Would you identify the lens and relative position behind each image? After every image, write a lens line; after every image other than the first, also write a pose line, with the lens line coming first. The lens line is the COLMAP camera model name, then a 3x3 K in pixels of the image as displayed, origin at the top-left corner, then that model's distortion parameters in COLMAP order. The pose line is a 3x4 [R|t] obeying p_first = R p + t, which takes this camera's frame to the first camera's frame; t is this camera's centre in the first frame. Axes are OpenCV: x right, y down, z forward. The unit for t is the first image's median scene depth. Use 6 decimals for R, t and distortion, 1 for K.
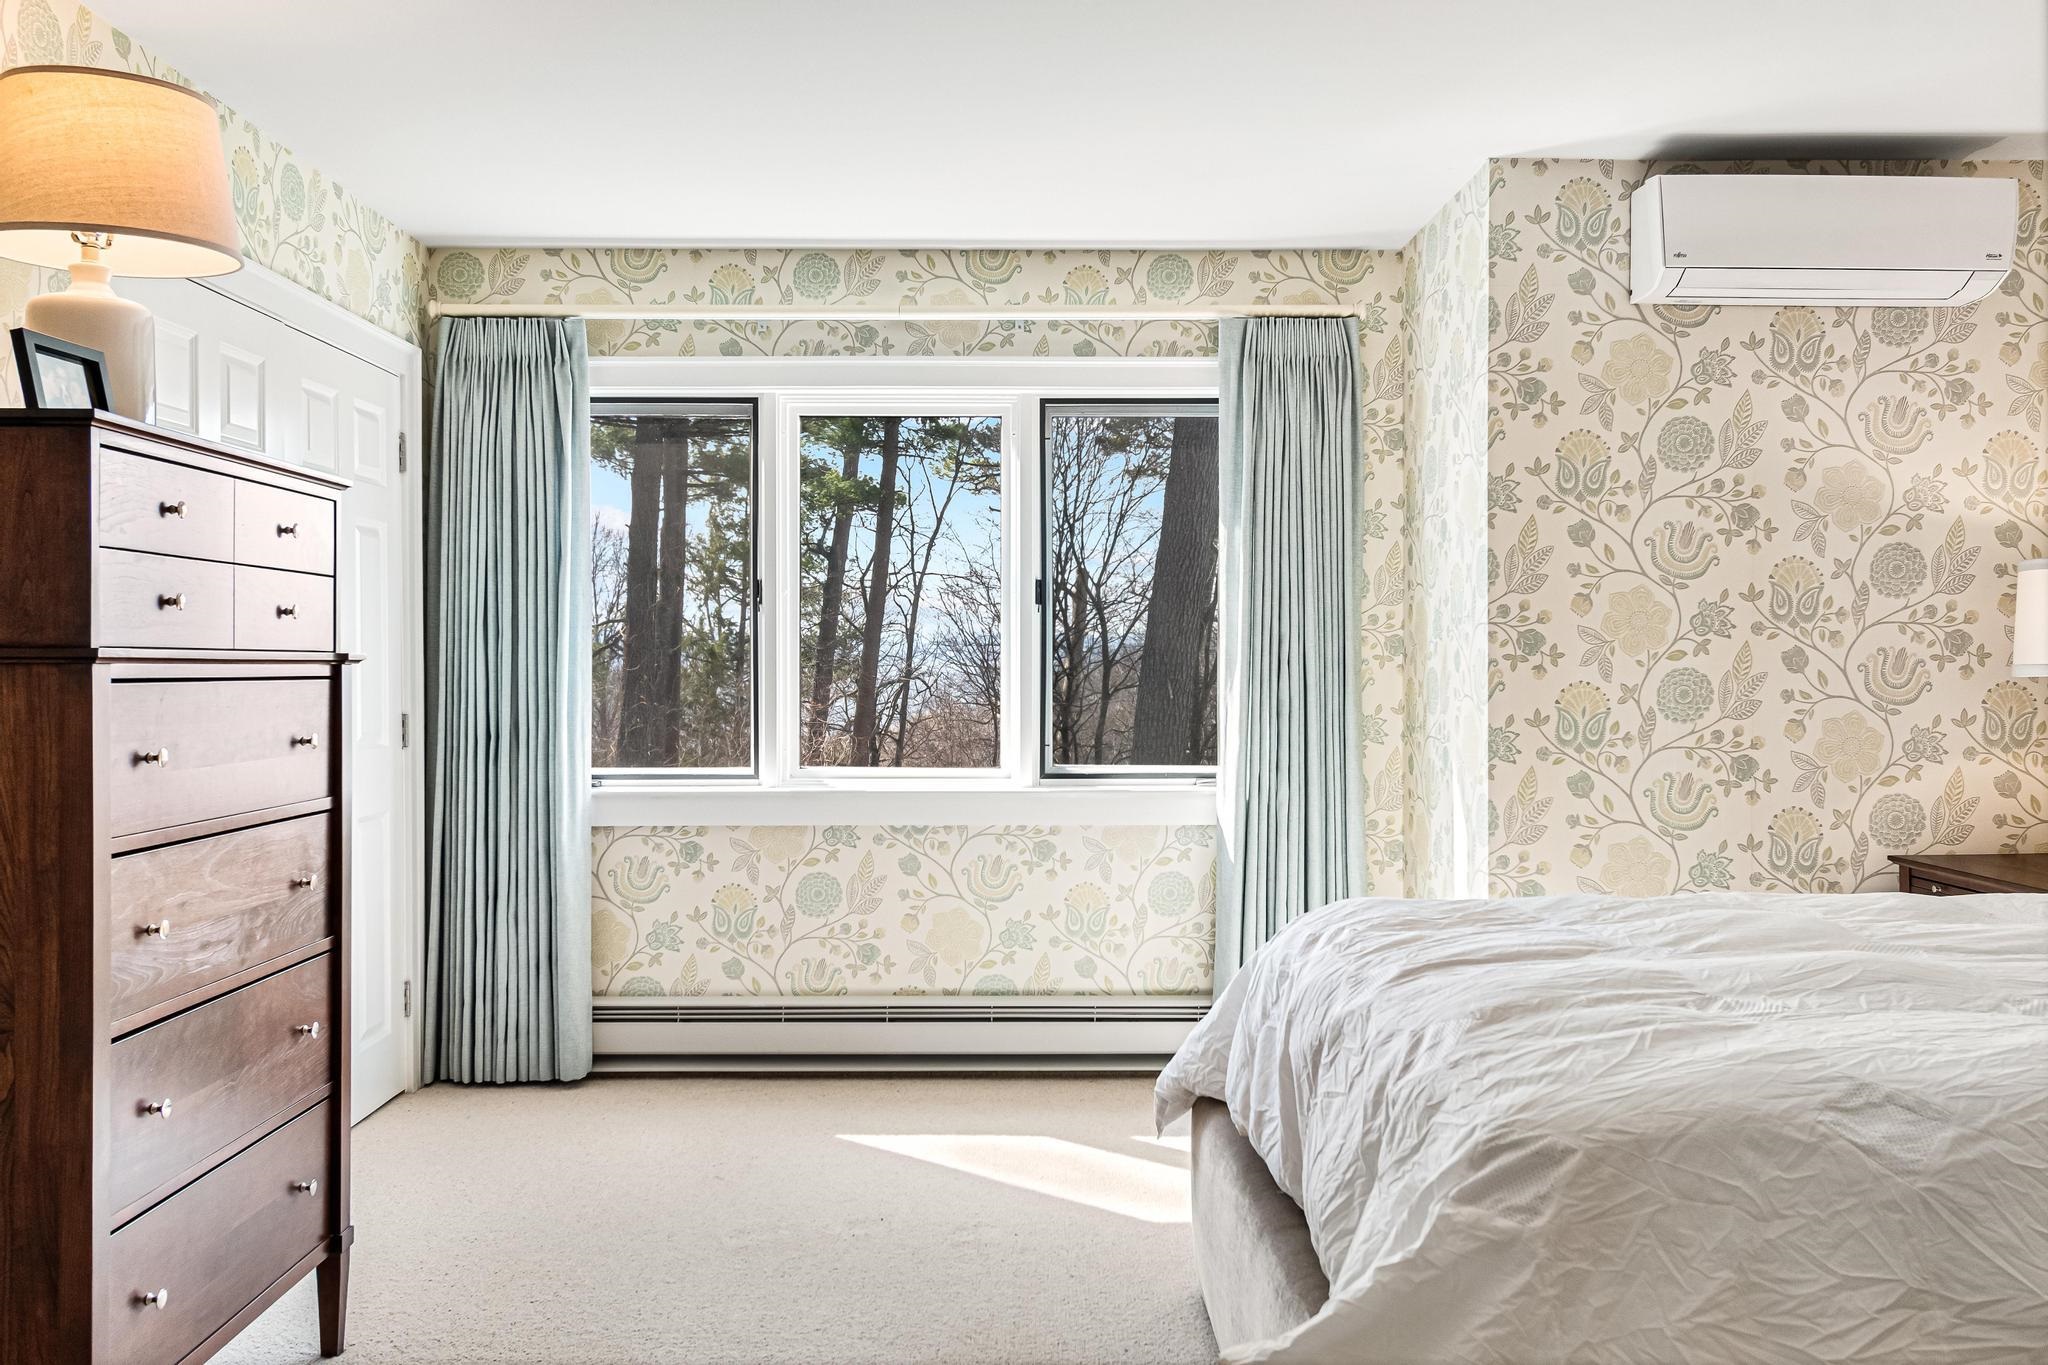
lens RADIAL K [[1687.8, 0, 1024.3], [0, 1687.8, 676.3], [0, 0, 1]] dist [0.007415, -0.006712]
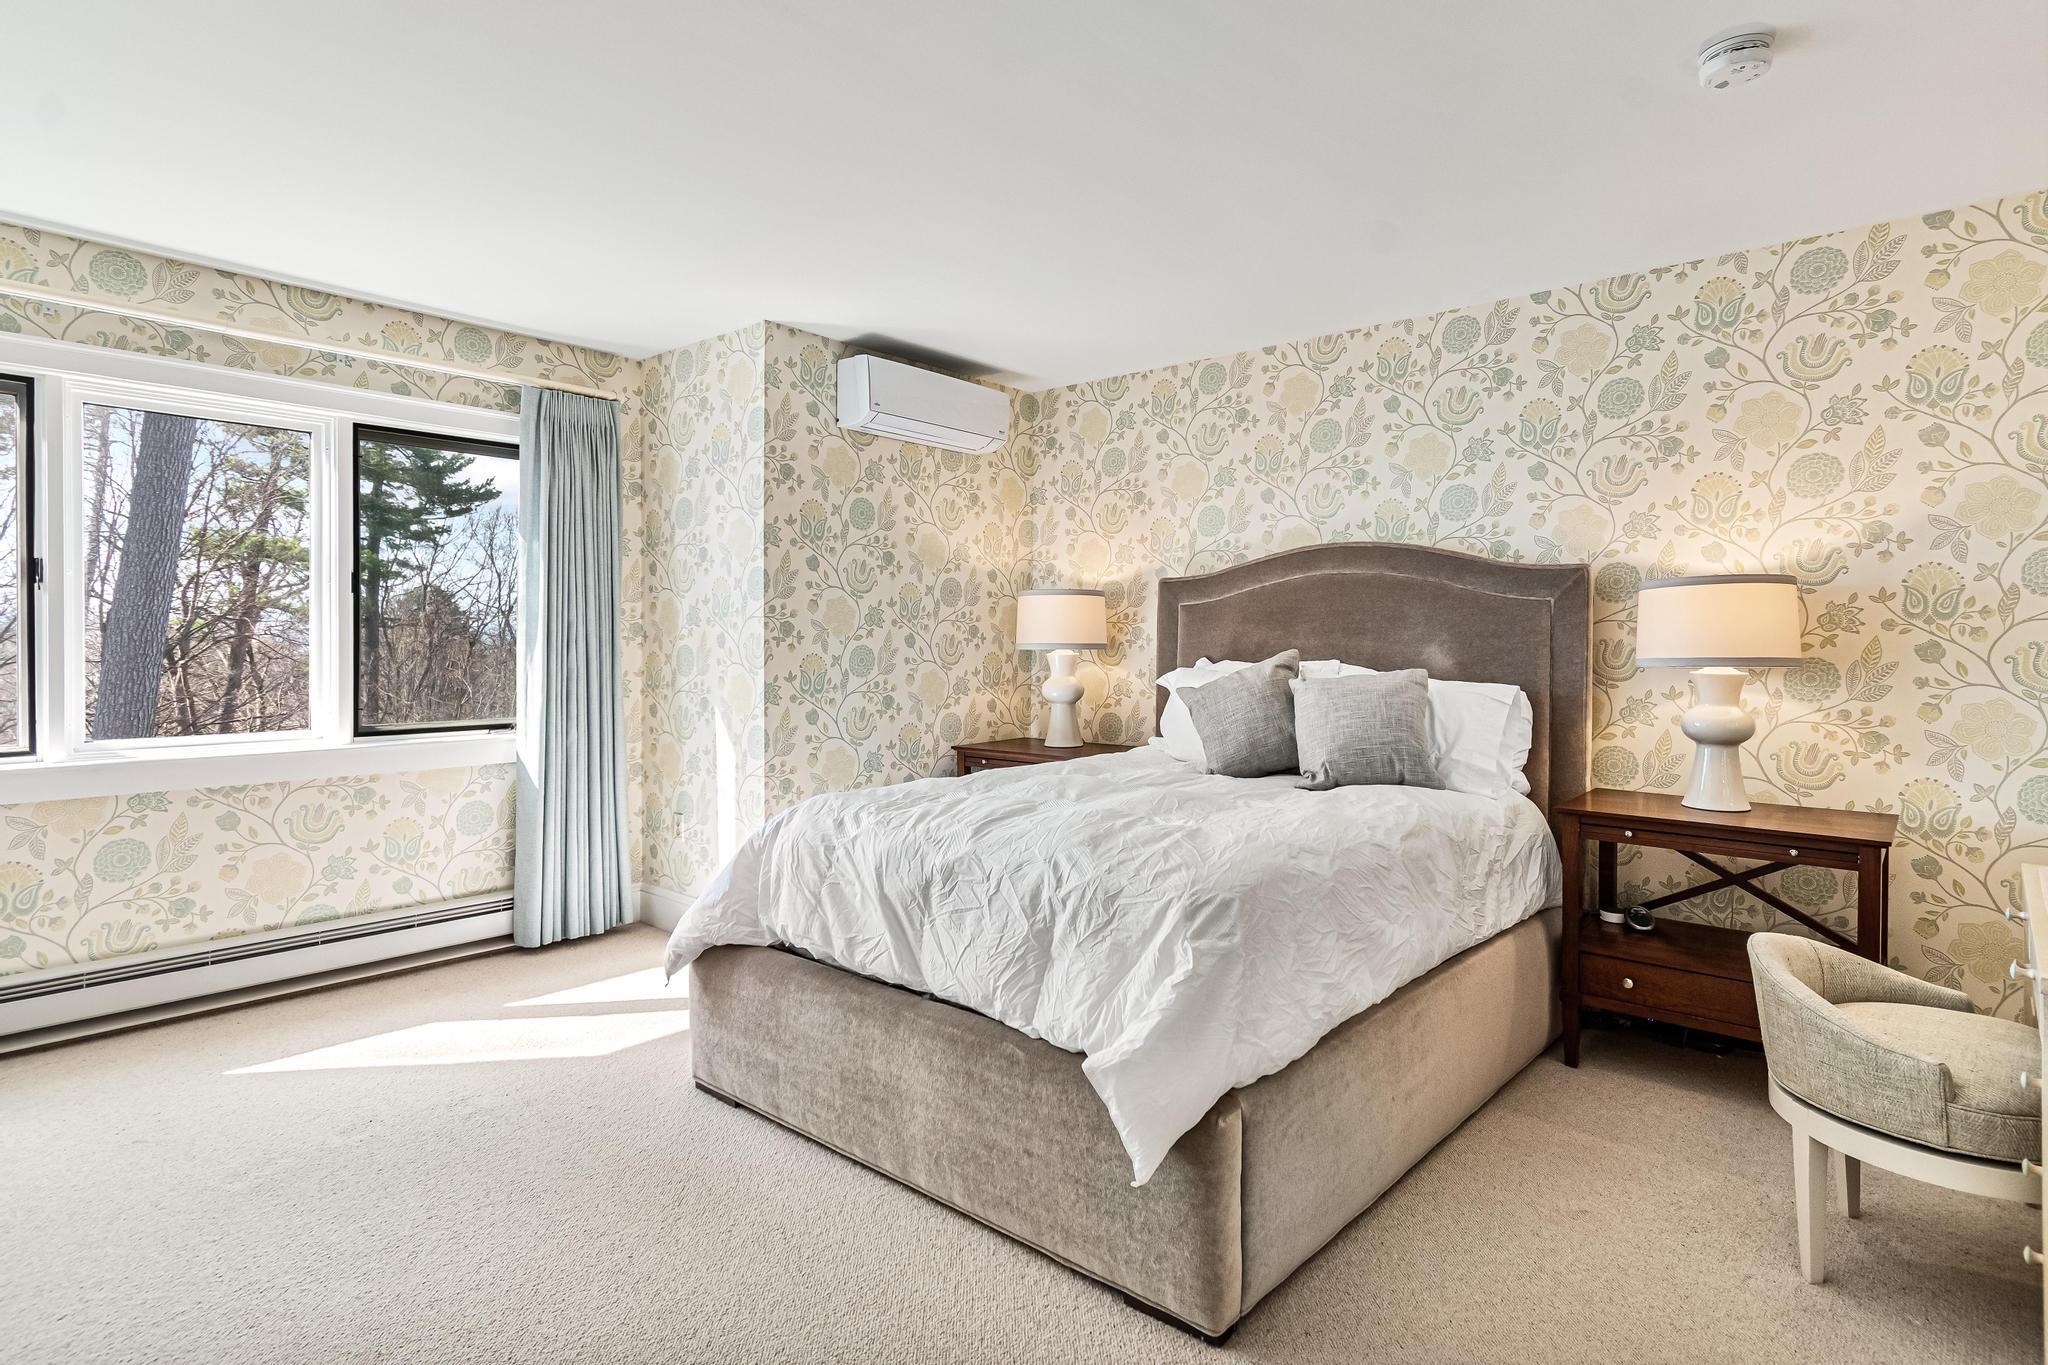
lens RADIAL K [[1067.3, 0, 1045.3], [0, 1067.3, 652.9], [0, 0, 1]] dist [0.002975, 0.003372]
pose [[0.658563, -0.006284, 0.752500, -0.246980], [0.003783, 0.999980, 0.005040, -0.001551], [-0.752516, -0.000472, 0.658574, 0.124605]]
